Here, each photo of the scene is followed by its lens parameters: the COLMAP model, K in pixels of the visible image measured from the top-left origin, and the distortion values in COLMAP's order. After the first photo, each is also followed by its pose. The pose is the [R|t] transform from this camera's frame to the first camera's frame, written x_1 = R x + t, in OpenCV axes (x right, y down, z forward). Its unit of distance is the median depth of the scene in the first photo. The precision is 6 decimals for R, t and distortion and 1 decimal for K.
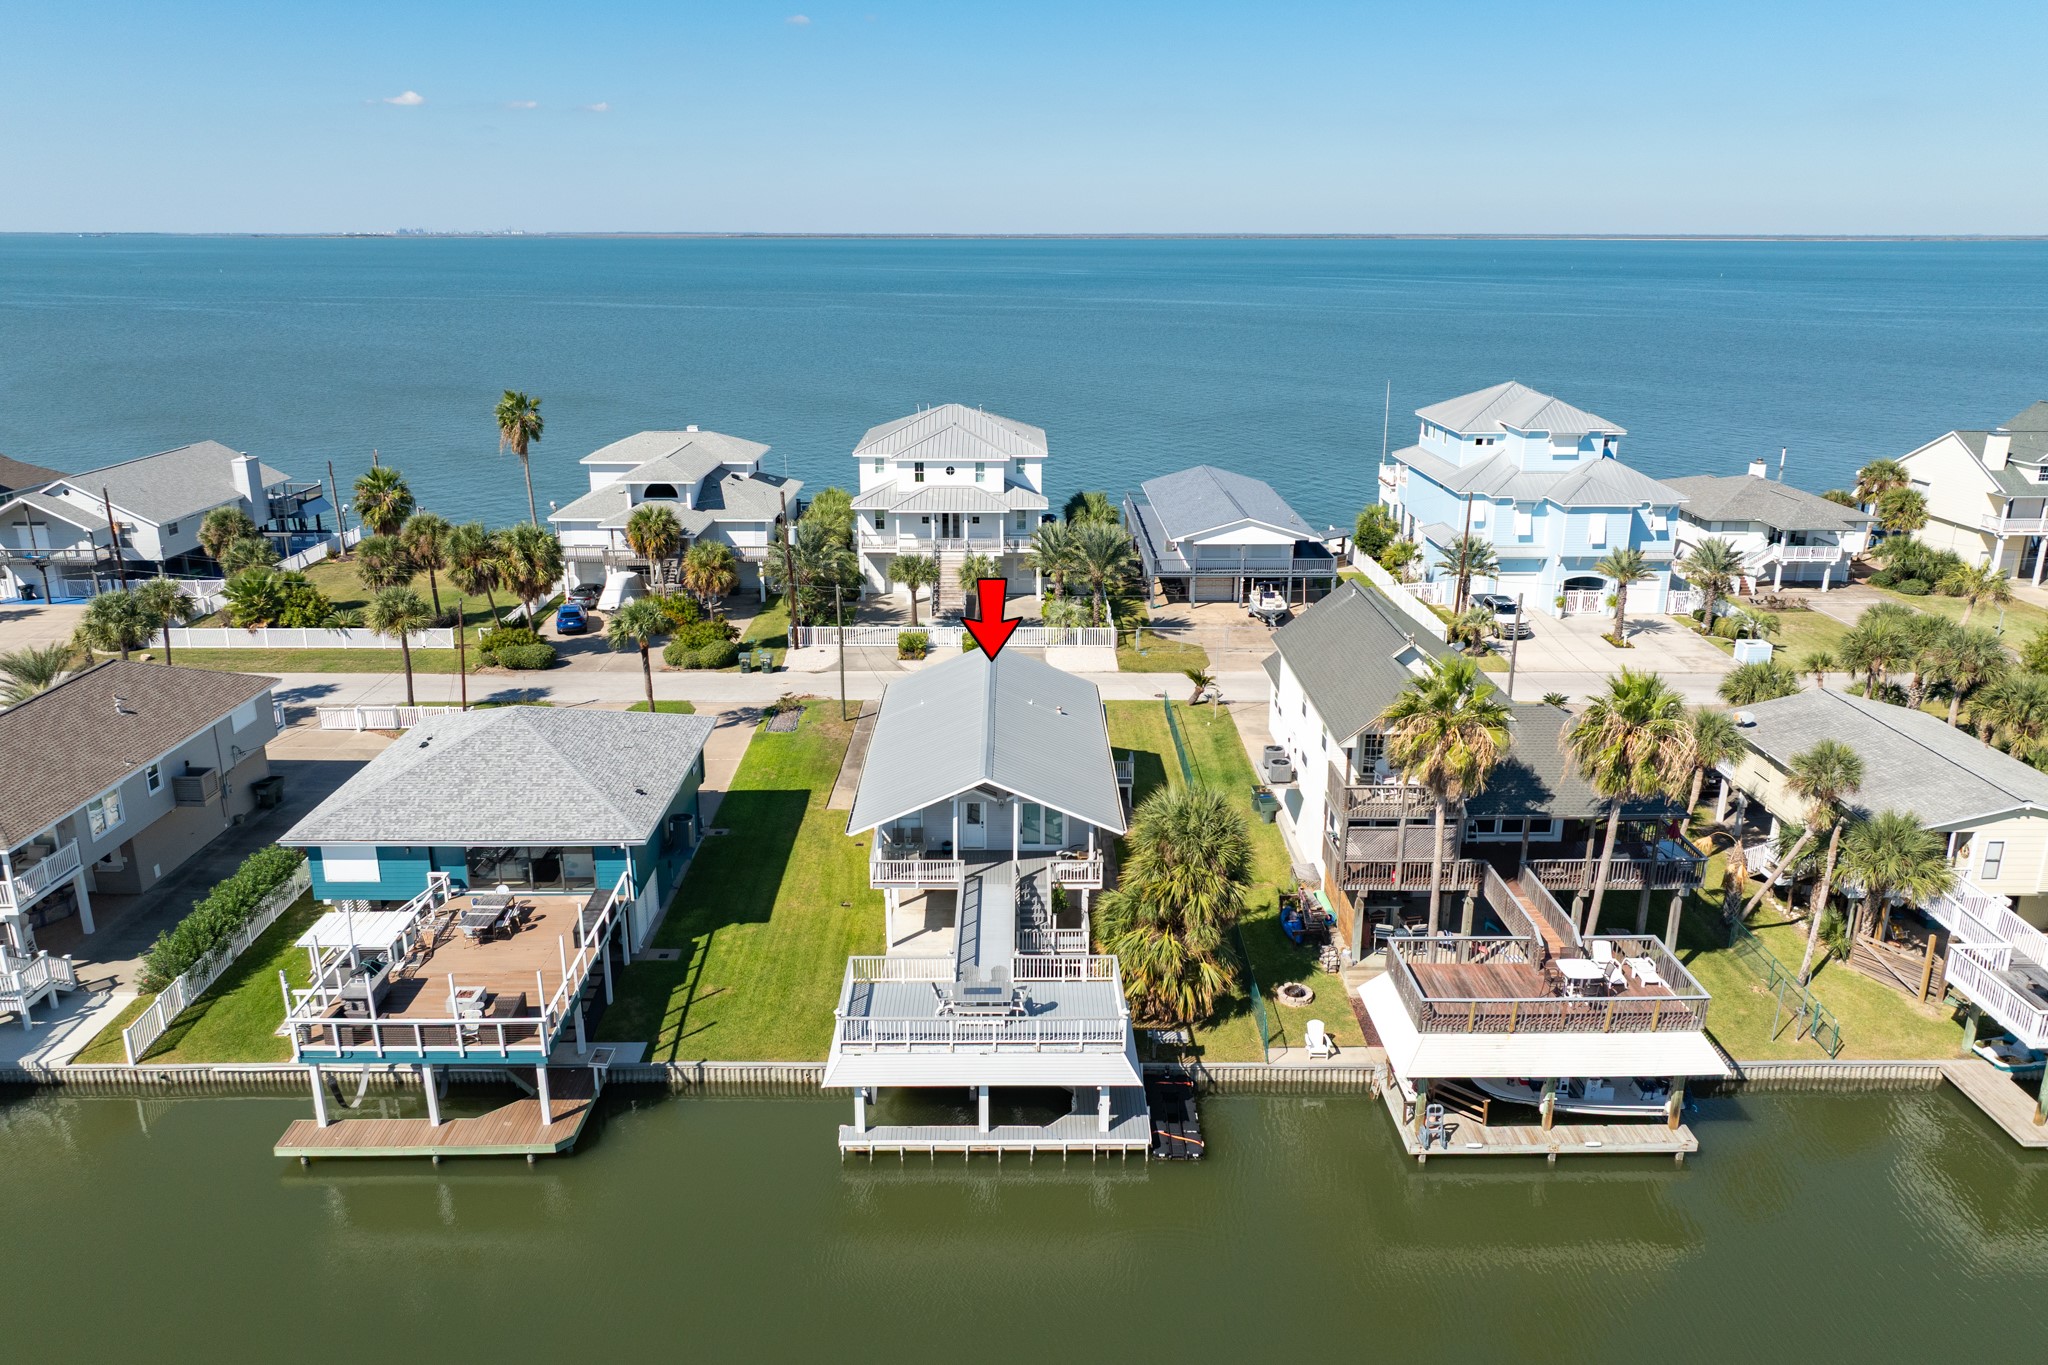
lens RADIAL K [[1449.3, 0, 1019.6], [0, 1449.3, 677.4], [0, 0, 1]] dist [0.016983, -0.002595]
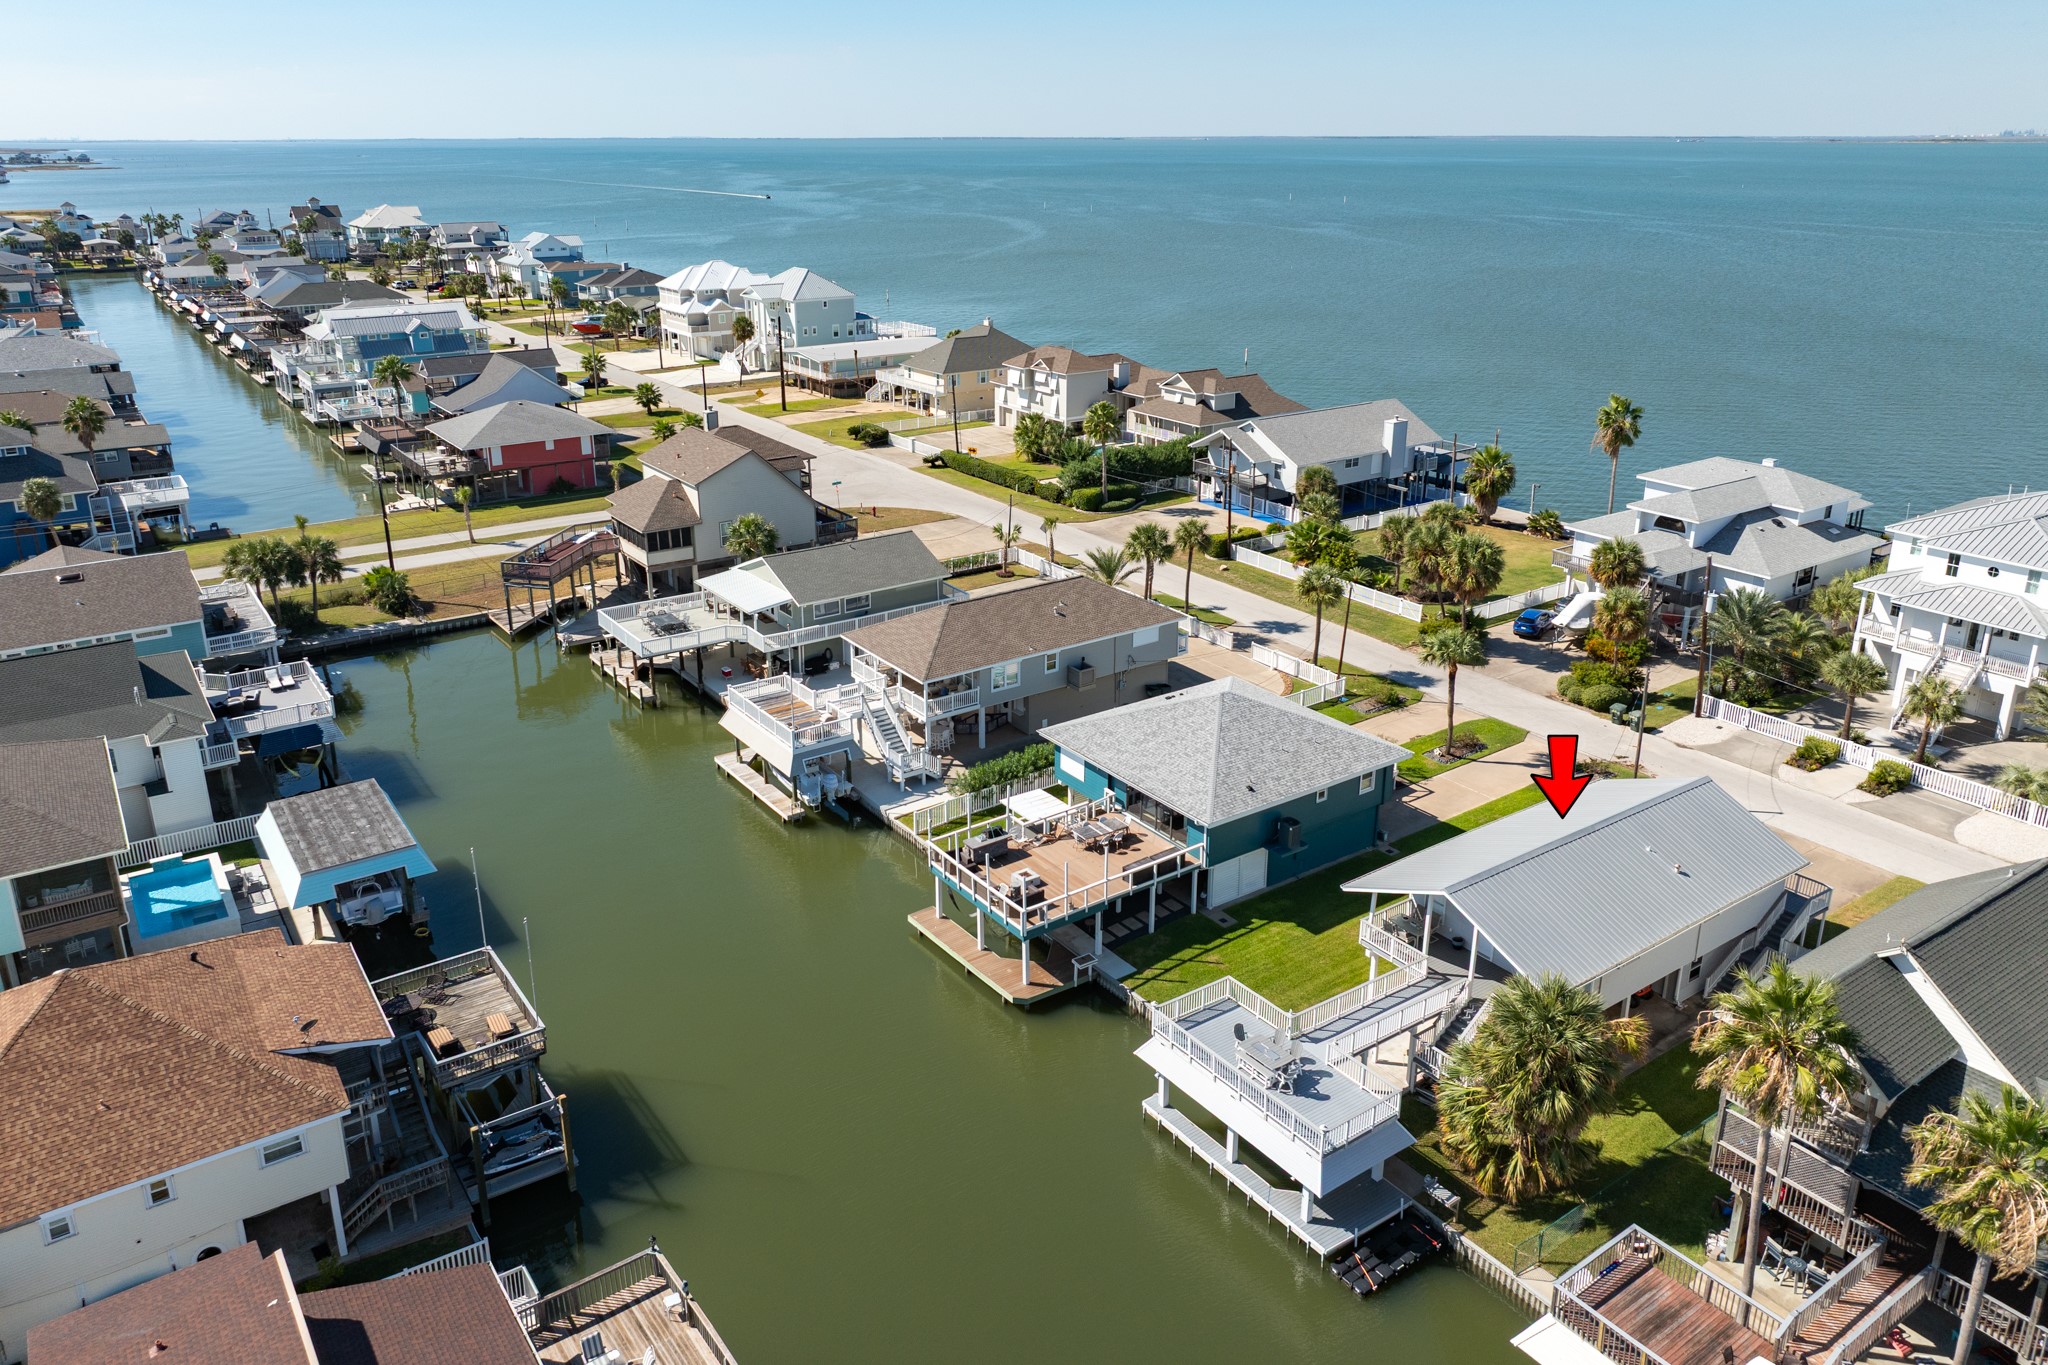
lens RADIAL K [[1466.0, 0, 1015.2], [0, 1466.0, 607.7], [0, 0, 1]] dist [0.006519, -0.000137]
pose [[0.566800, 0.256085, -0.783044, 0.565872], [-0.243148, 0.960123, 0.137996, -0.192725], [0.787157, 0.112179, 0.606464, 0.082467]]
